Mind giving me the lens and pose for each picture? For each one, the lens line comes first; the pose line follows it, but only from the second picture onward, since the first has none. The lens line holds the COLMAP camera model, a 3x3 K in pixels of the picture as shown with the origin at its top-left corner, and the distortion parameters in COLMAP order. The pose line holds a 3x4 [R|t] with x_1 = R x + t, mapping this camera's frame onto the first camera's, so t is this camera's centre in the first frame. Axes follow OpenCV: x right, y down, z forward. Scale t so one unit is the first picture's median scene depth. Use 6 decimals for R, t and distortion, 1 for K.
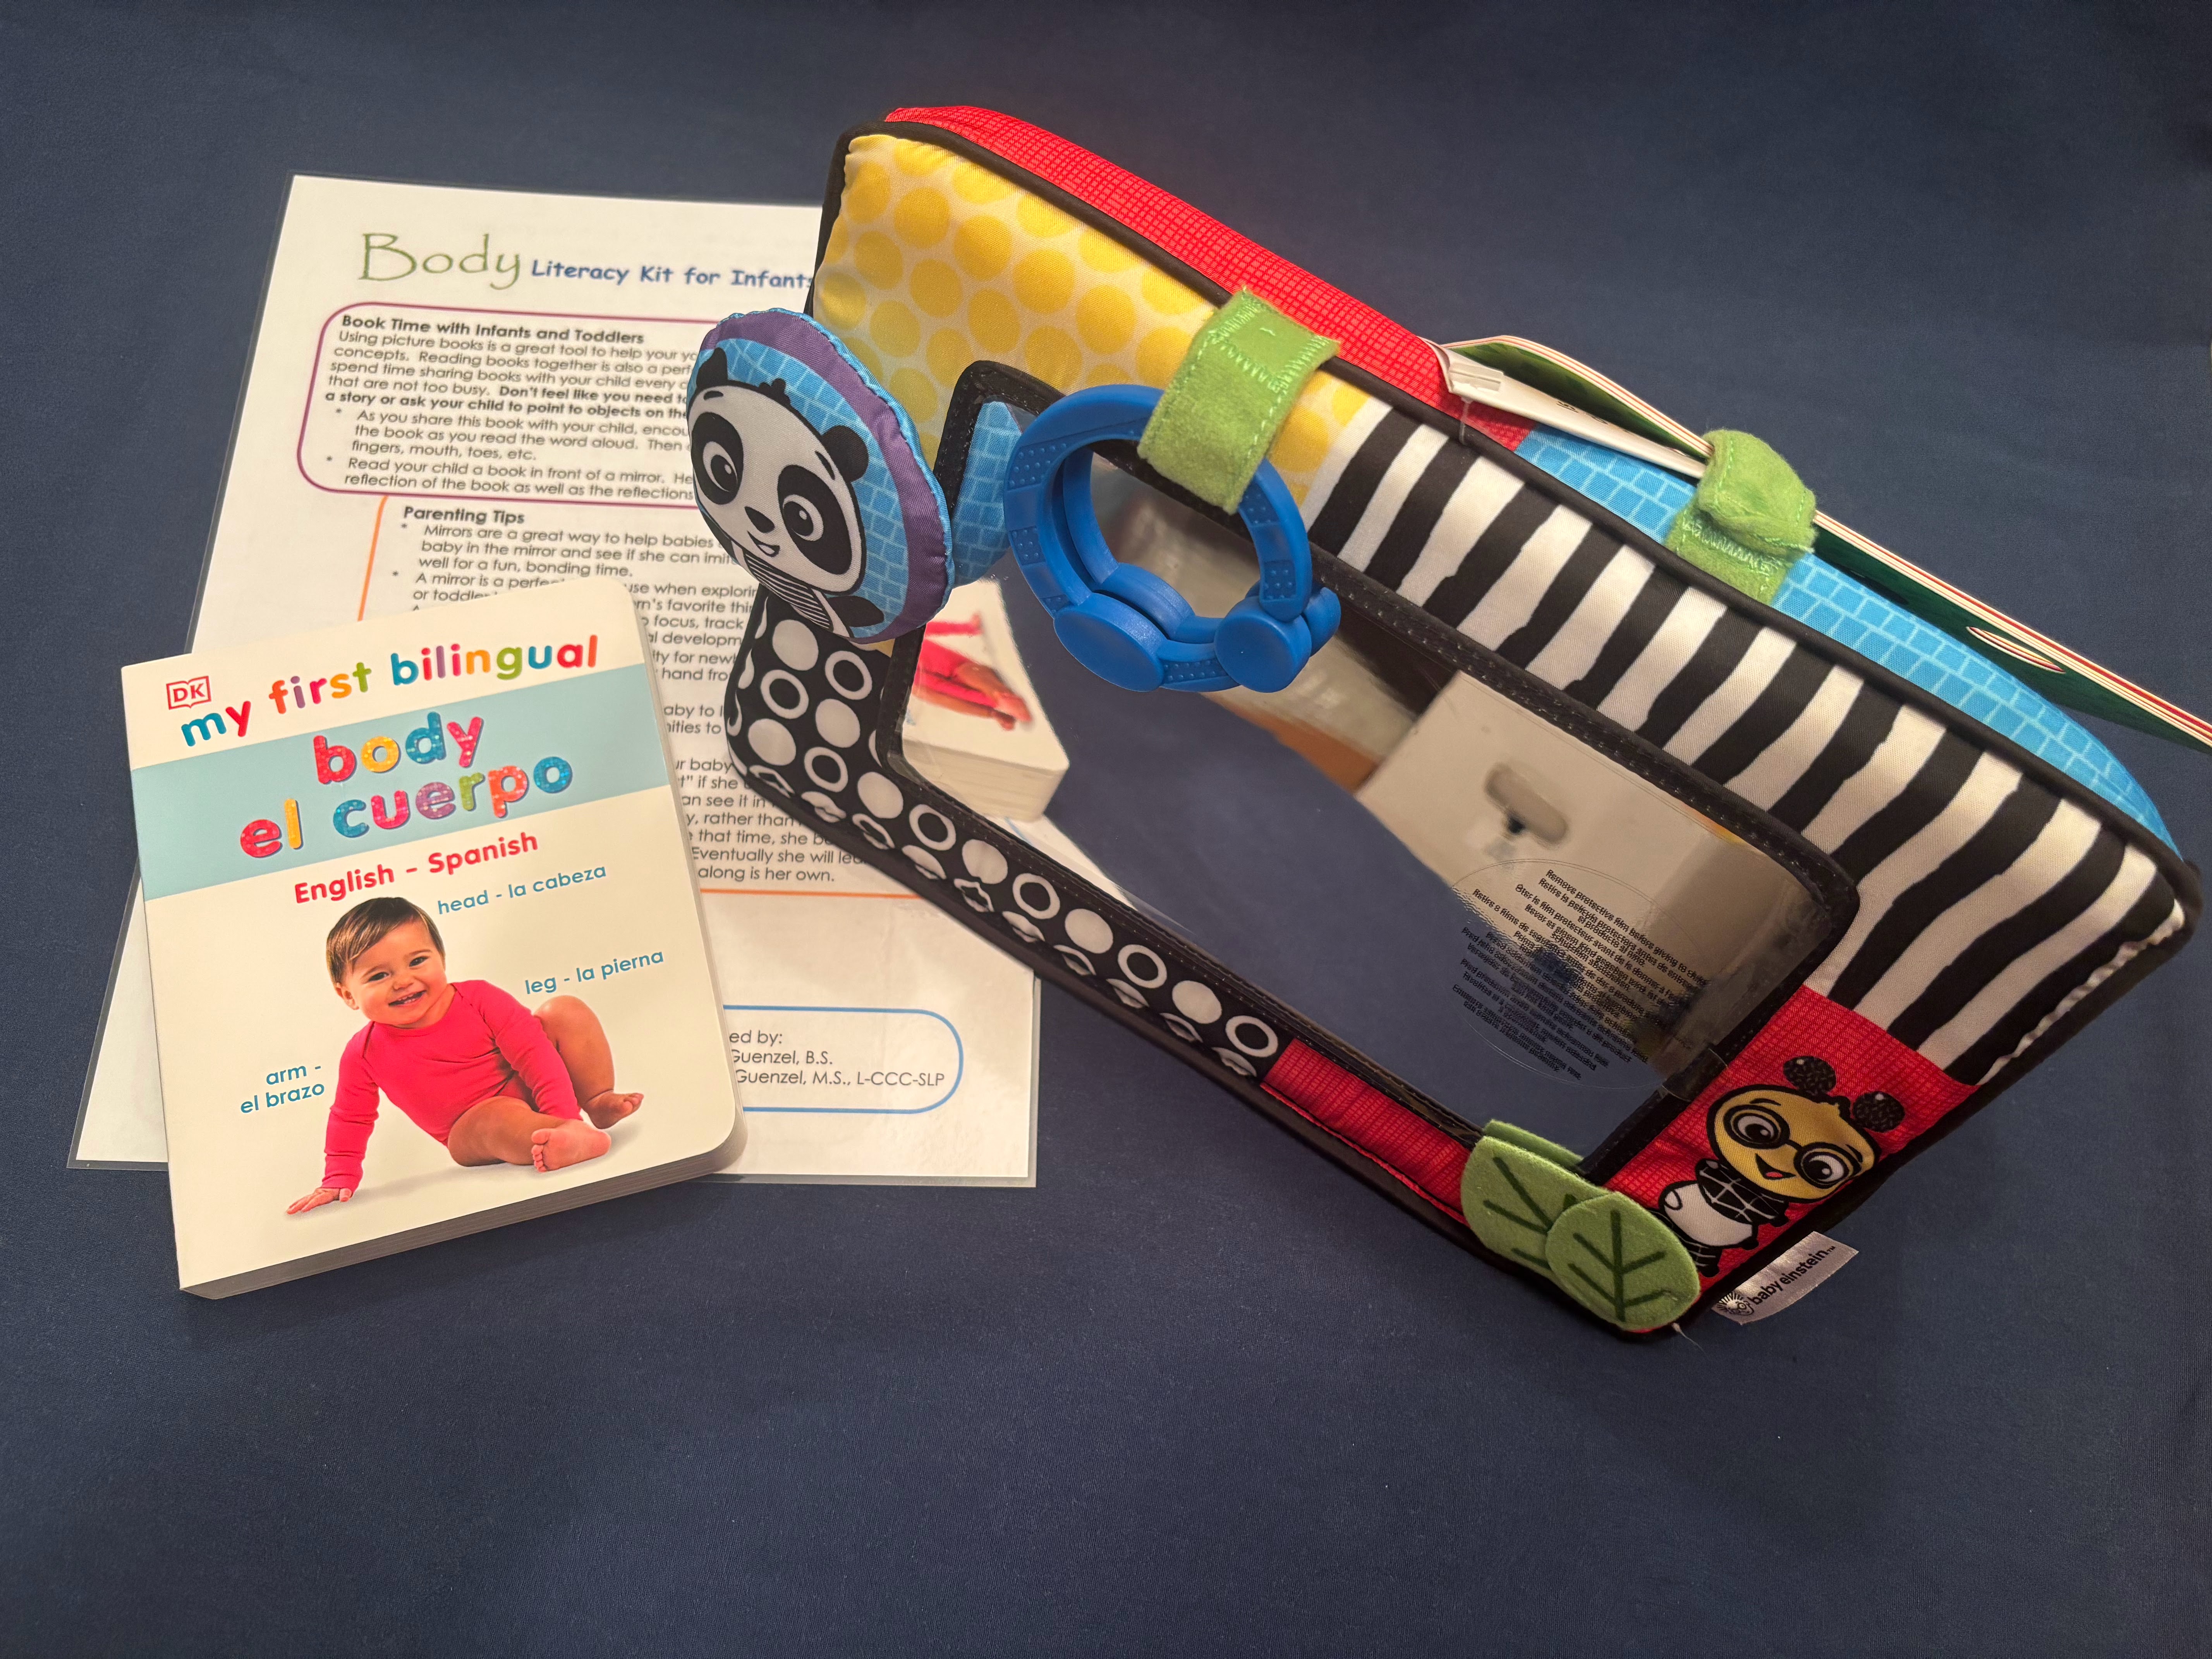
lens RADIAL K [[1652.2, 0, 1115.4], [0, 1652.2, 780.0], [0, 0, 1]] dist [0.036913, -0.148585]
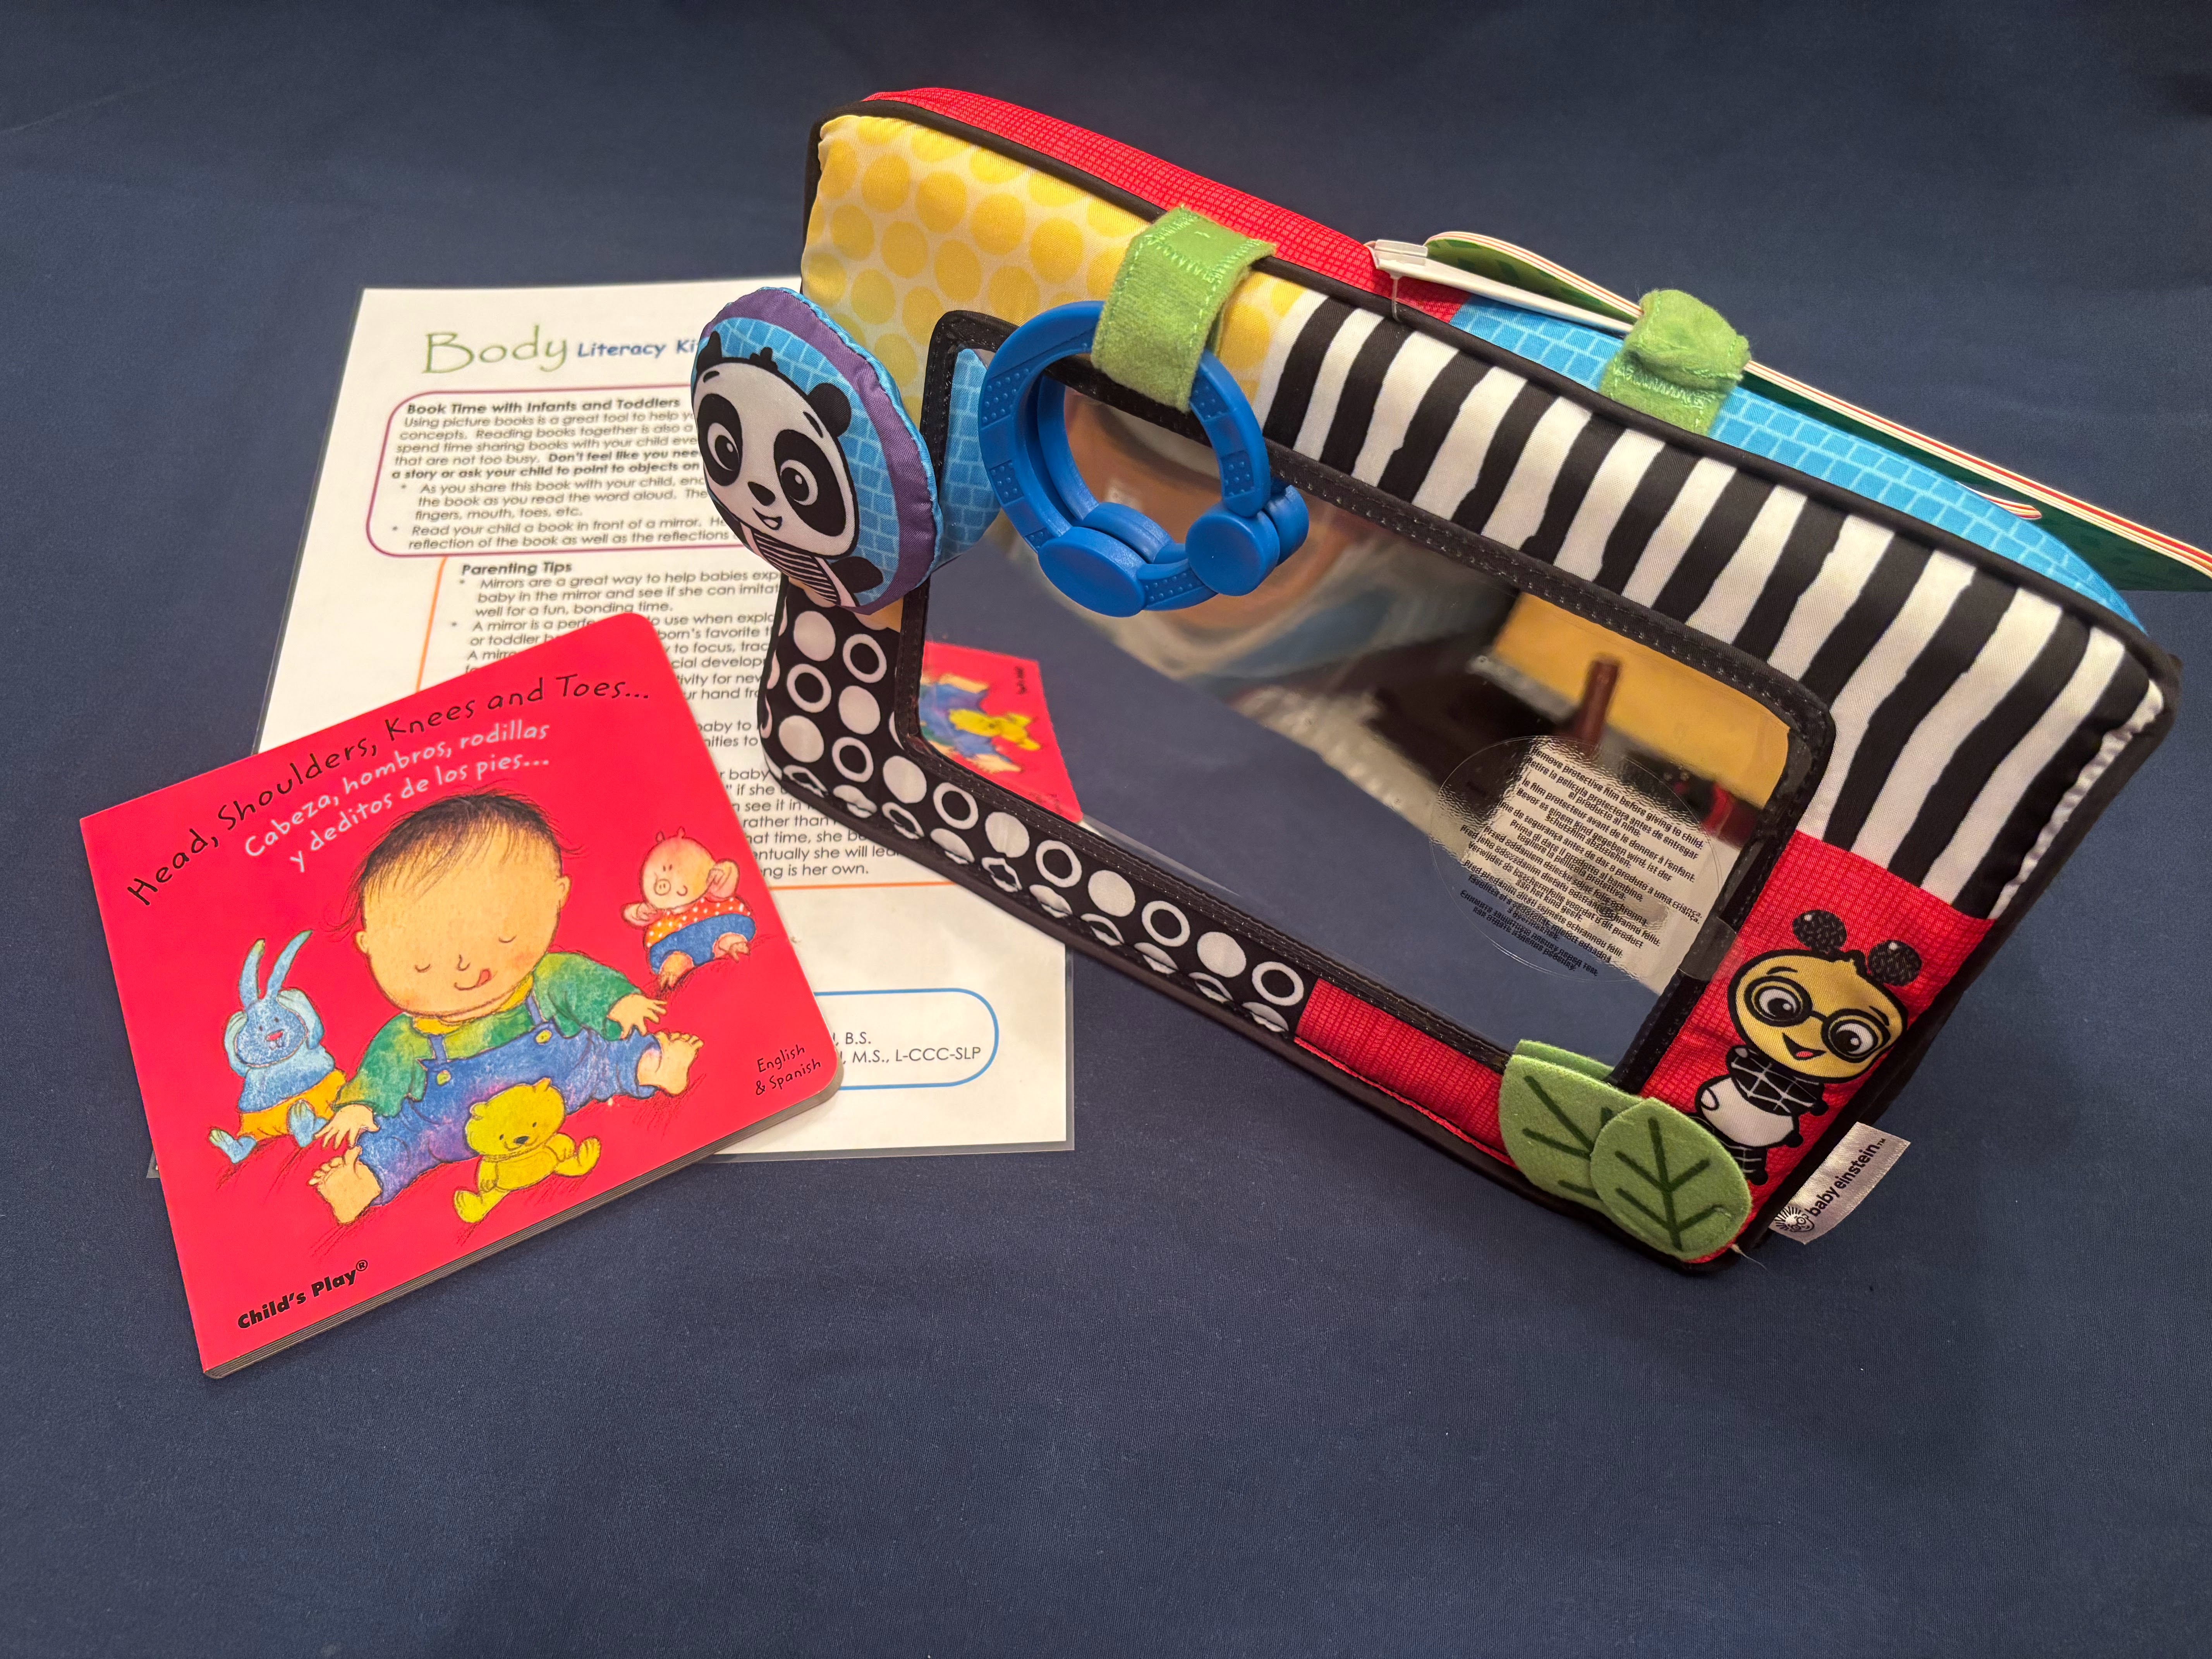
lens RADIAL K [[1675.4, 0, 1098.3], [0, 1675.4, 796.0], [0, 0, 1]] dist [0.046386, -0.178996]
pose [[0.994441, -0.069293, -0.079277, 0.071384], [0.061243, 0.993118, -0.099827, 0.156376], [0.085648, 0.094417, 0.991842, -0.030460]]
